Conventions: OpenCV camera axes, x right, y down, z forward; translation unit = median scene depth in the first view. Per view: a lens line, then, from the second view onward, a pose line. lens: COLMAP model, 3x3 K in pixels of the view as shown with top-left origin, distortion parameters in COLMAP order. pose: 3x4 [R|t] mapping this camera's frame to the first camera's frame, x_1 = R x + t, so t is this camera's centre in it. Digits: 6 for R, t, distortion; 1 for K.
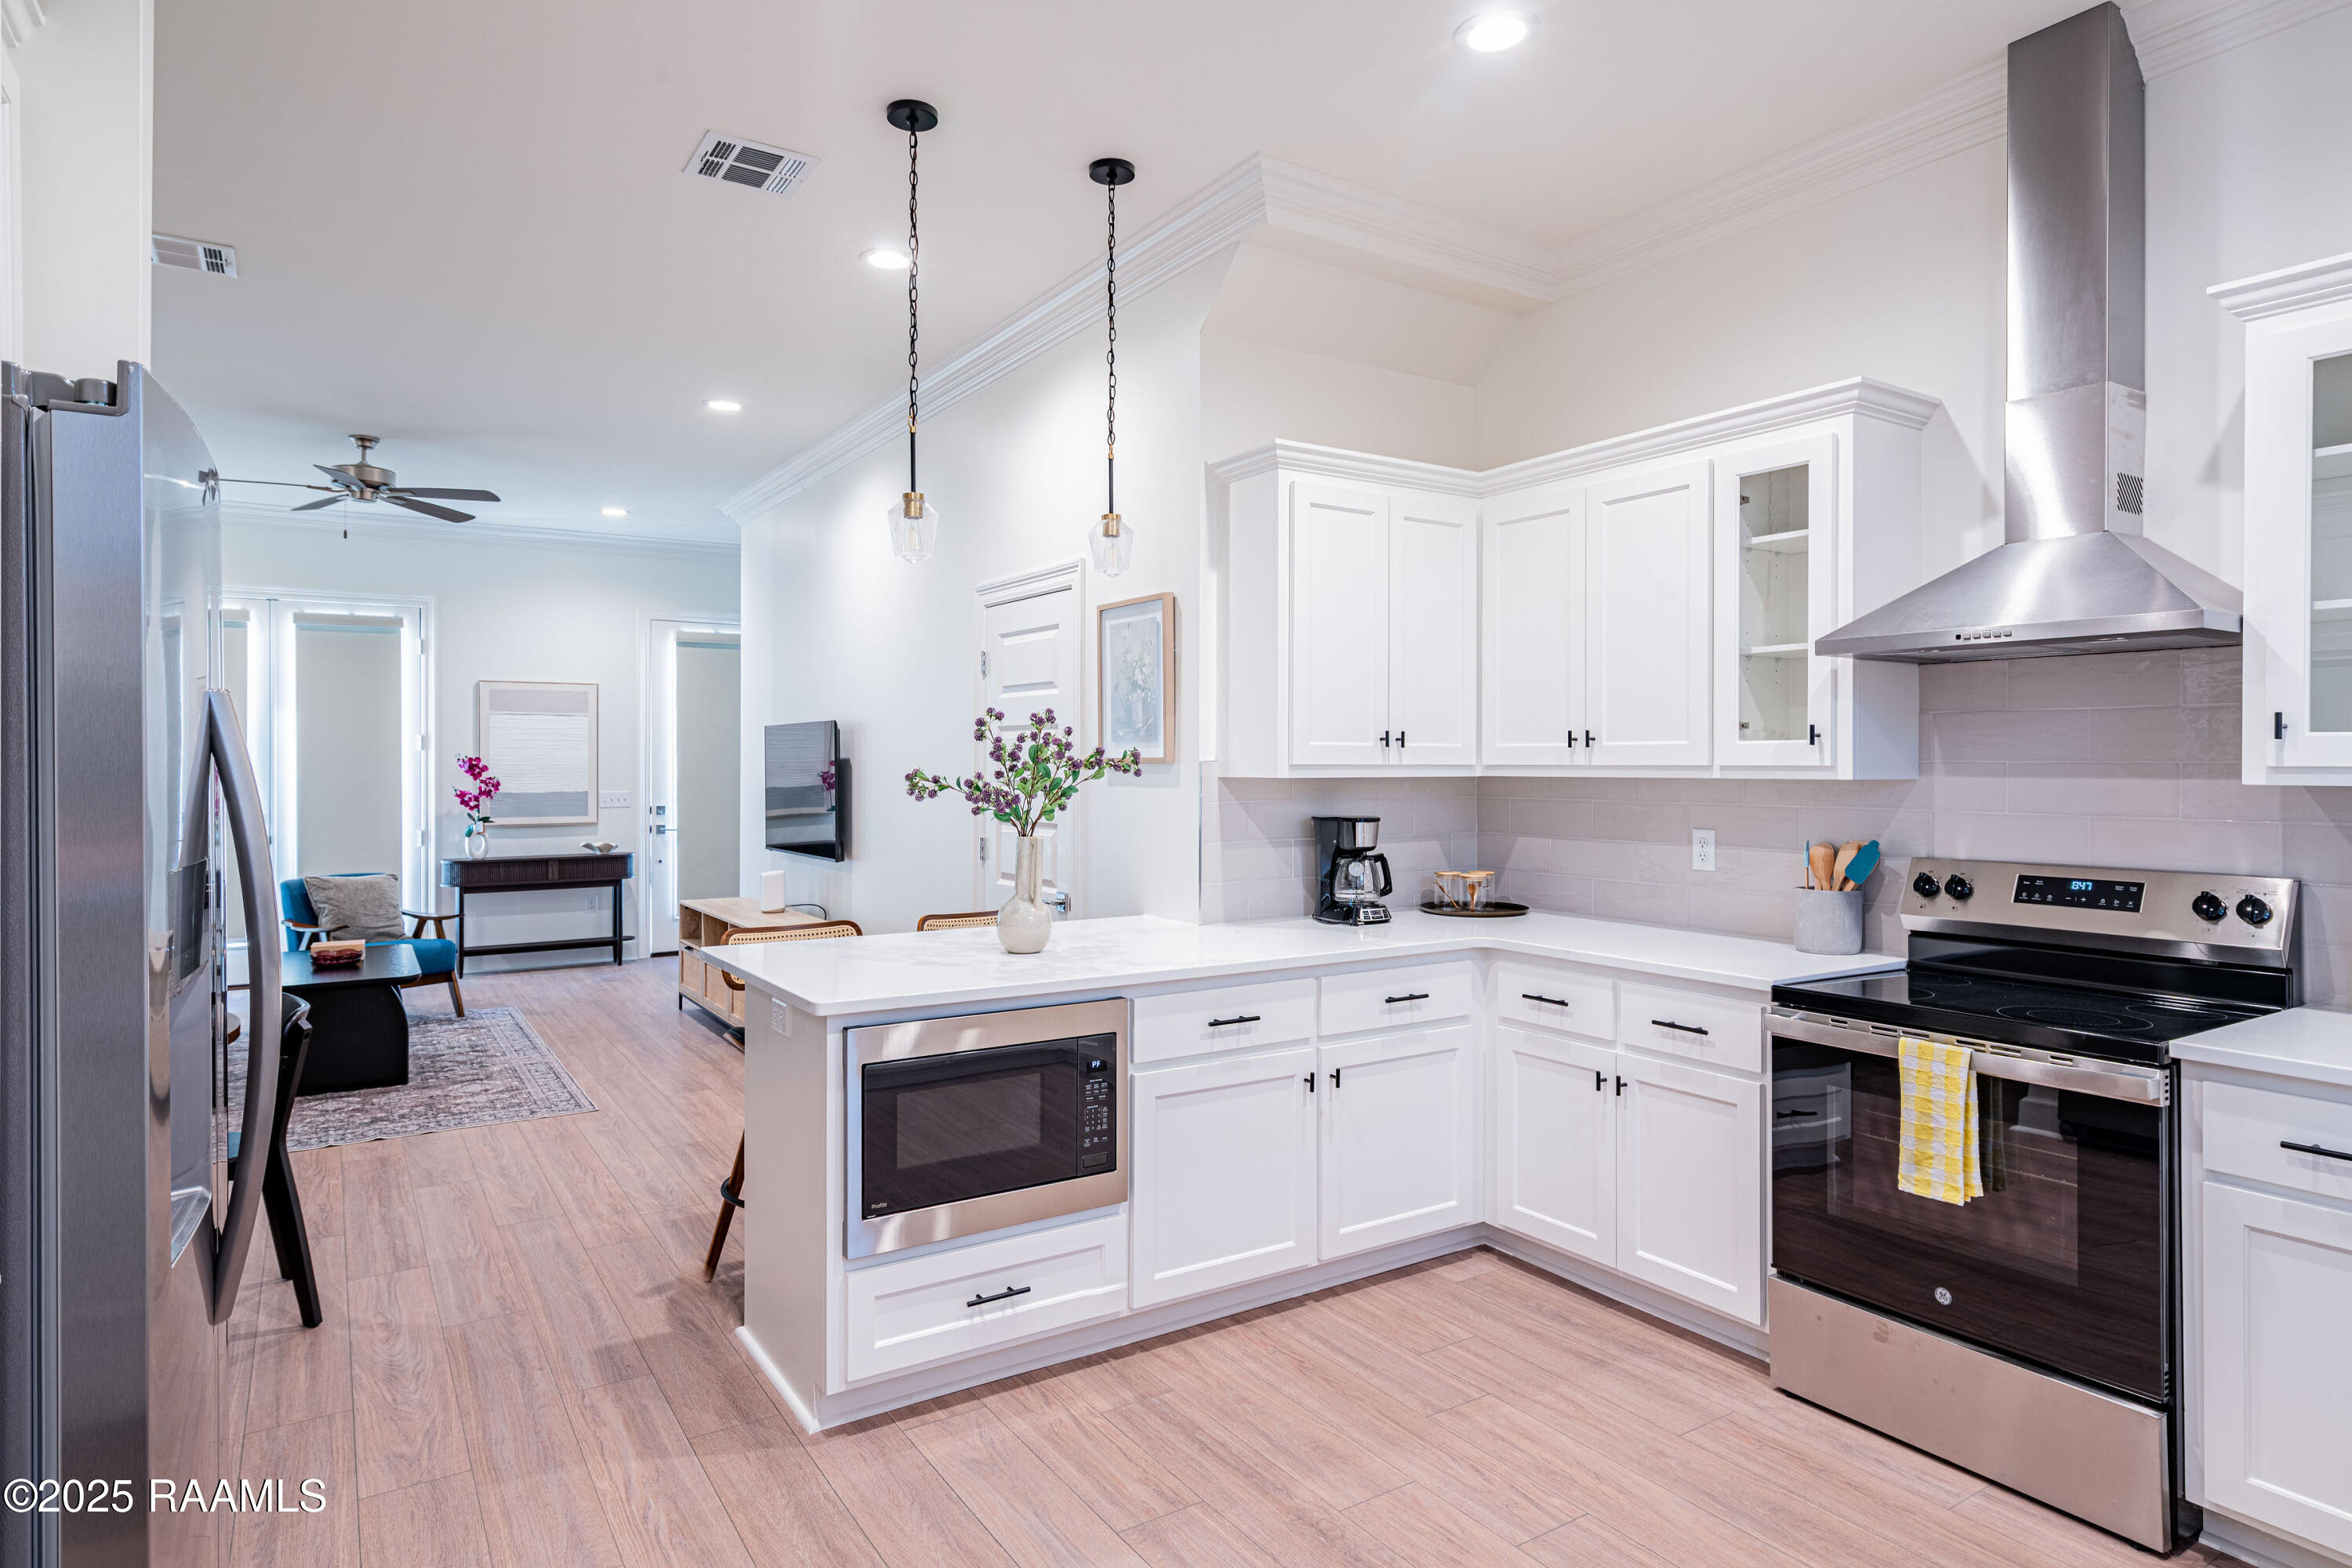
lens RADIAL K [[1319.7, 0, 1175.1], [0, 1319.7, 767.3], [0, 0, 1]] dist [-0.003552, 0.005273]
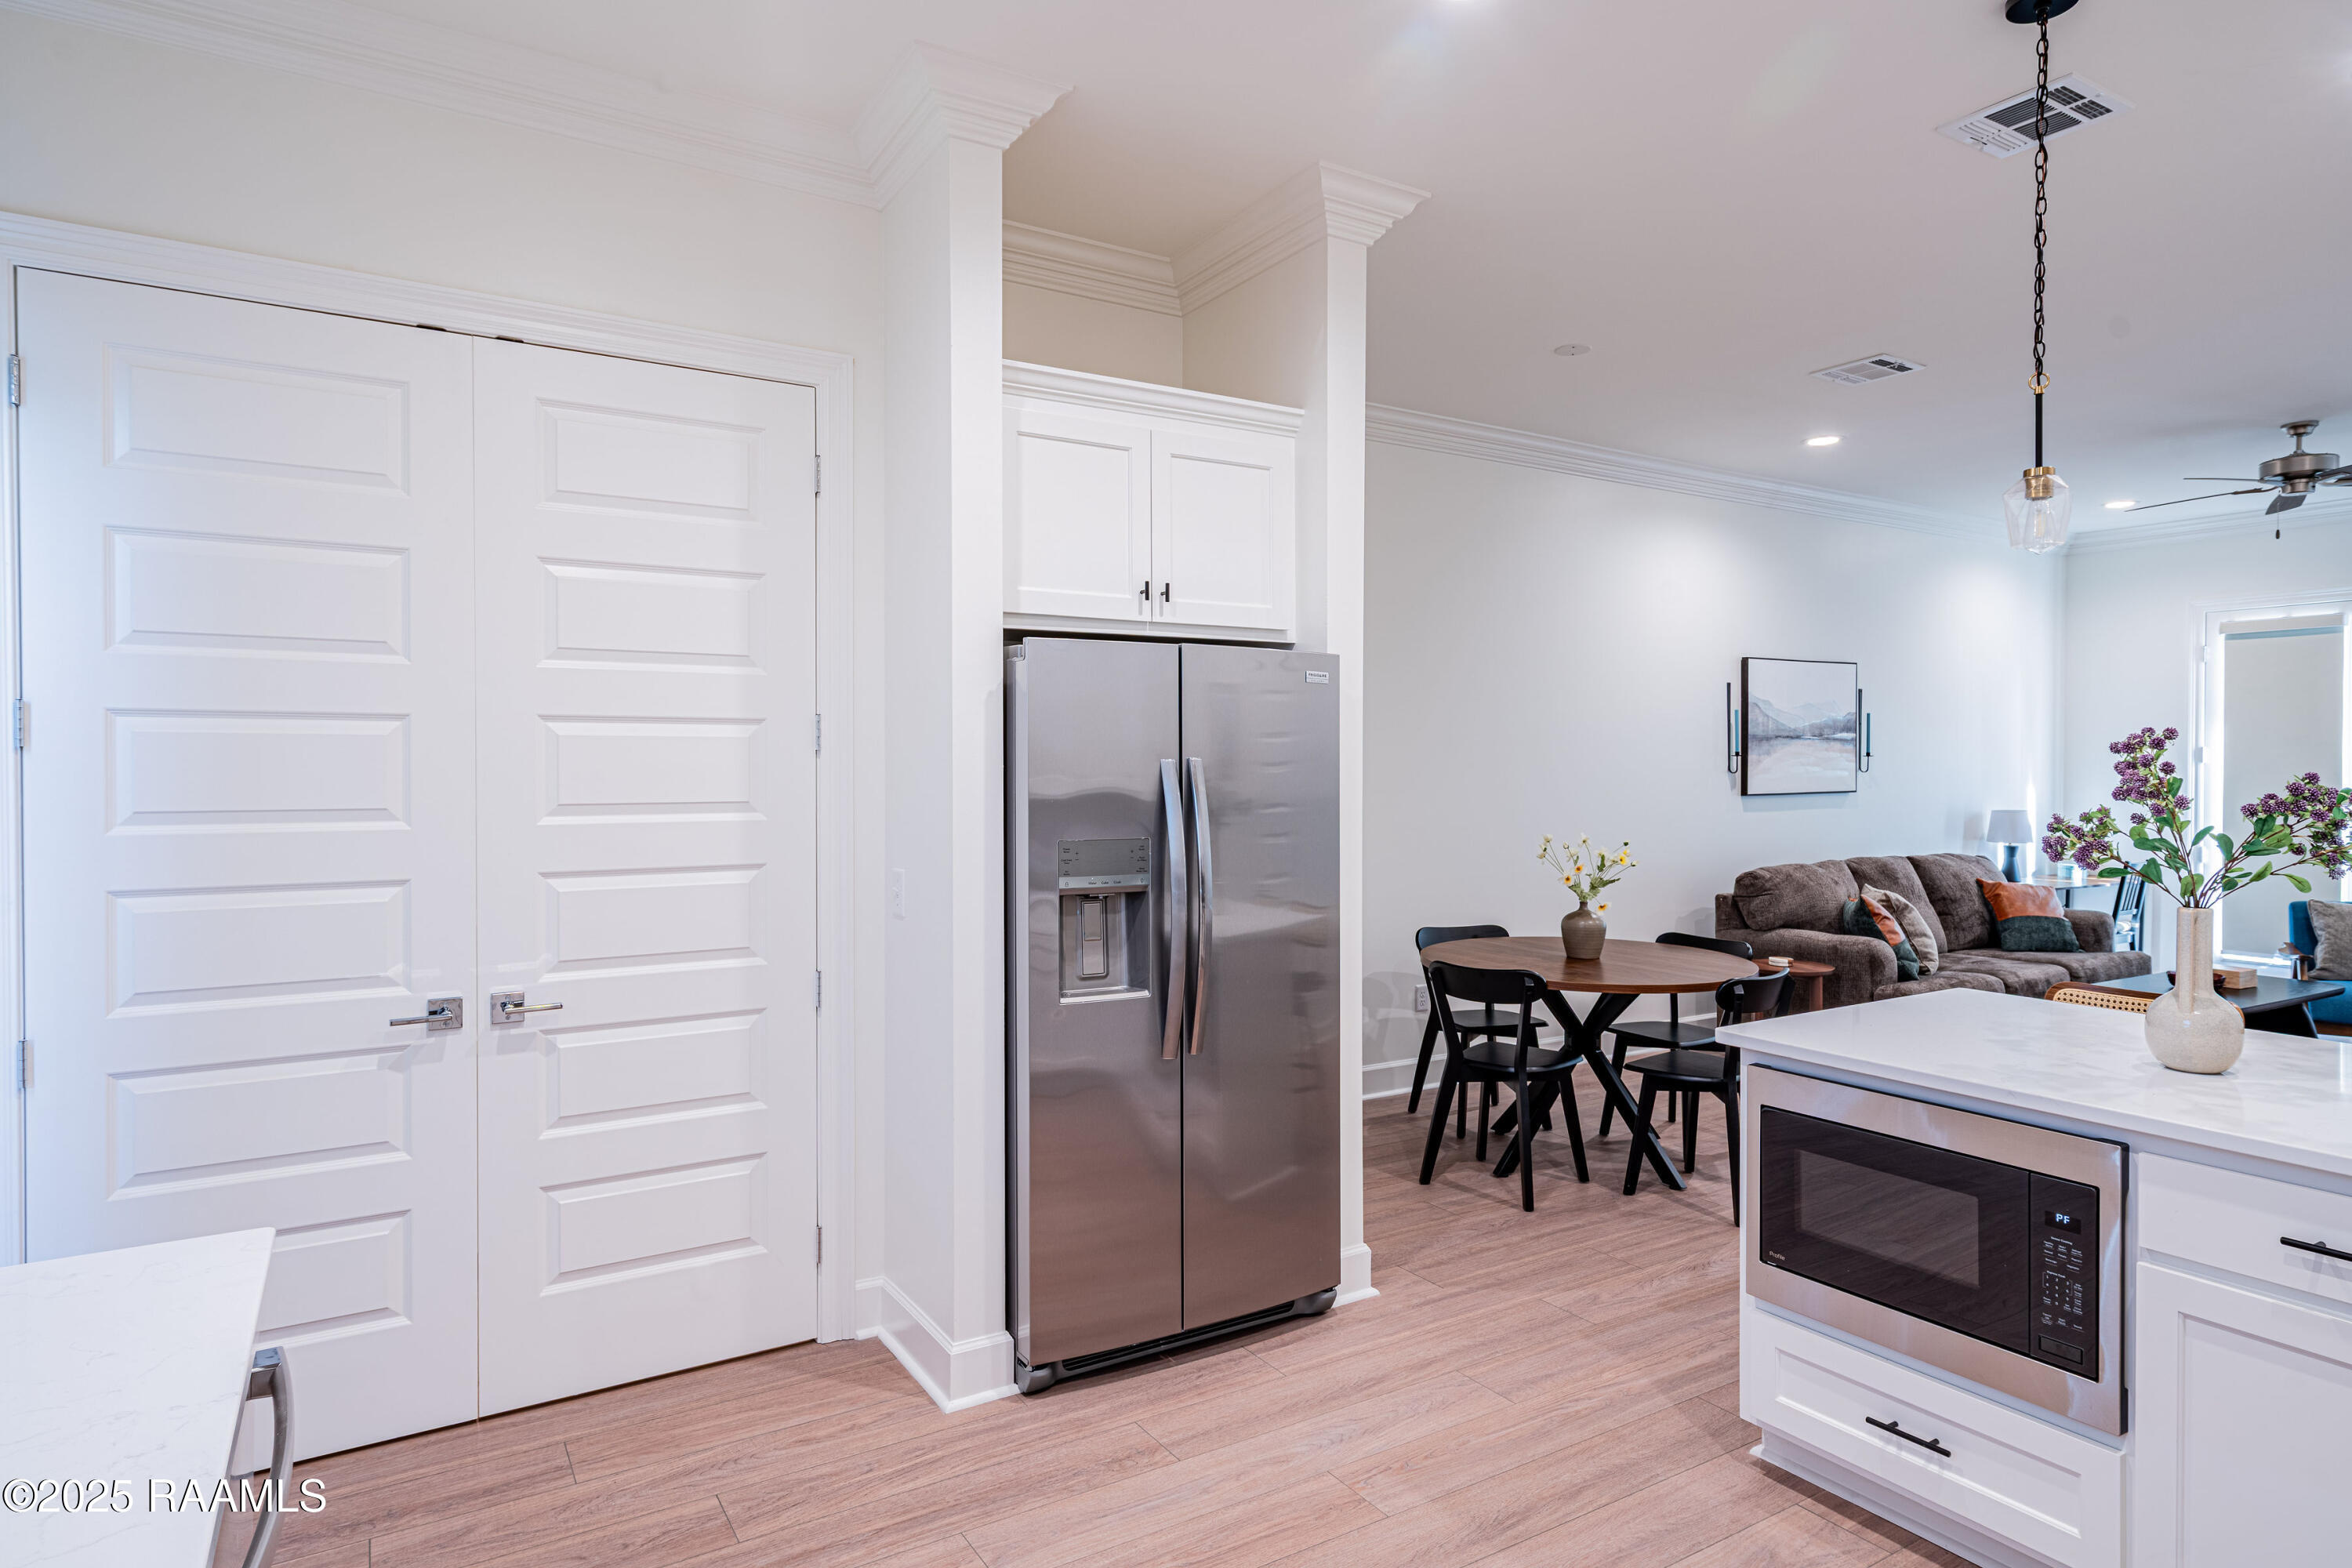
lens RADIAL K [[1319.7, 0, 1188.5], [0, 1319.7, 779.4], [0, 0, 1]] dist [-0.003552, 0.005273]
pose [[-0.029848, 0.011410, -0.999489, 0.594308], [-0.001899, 0.999932, 0.011472, -0.022726], [0.999553, 0.002241, -0.029824, 0.467271]]
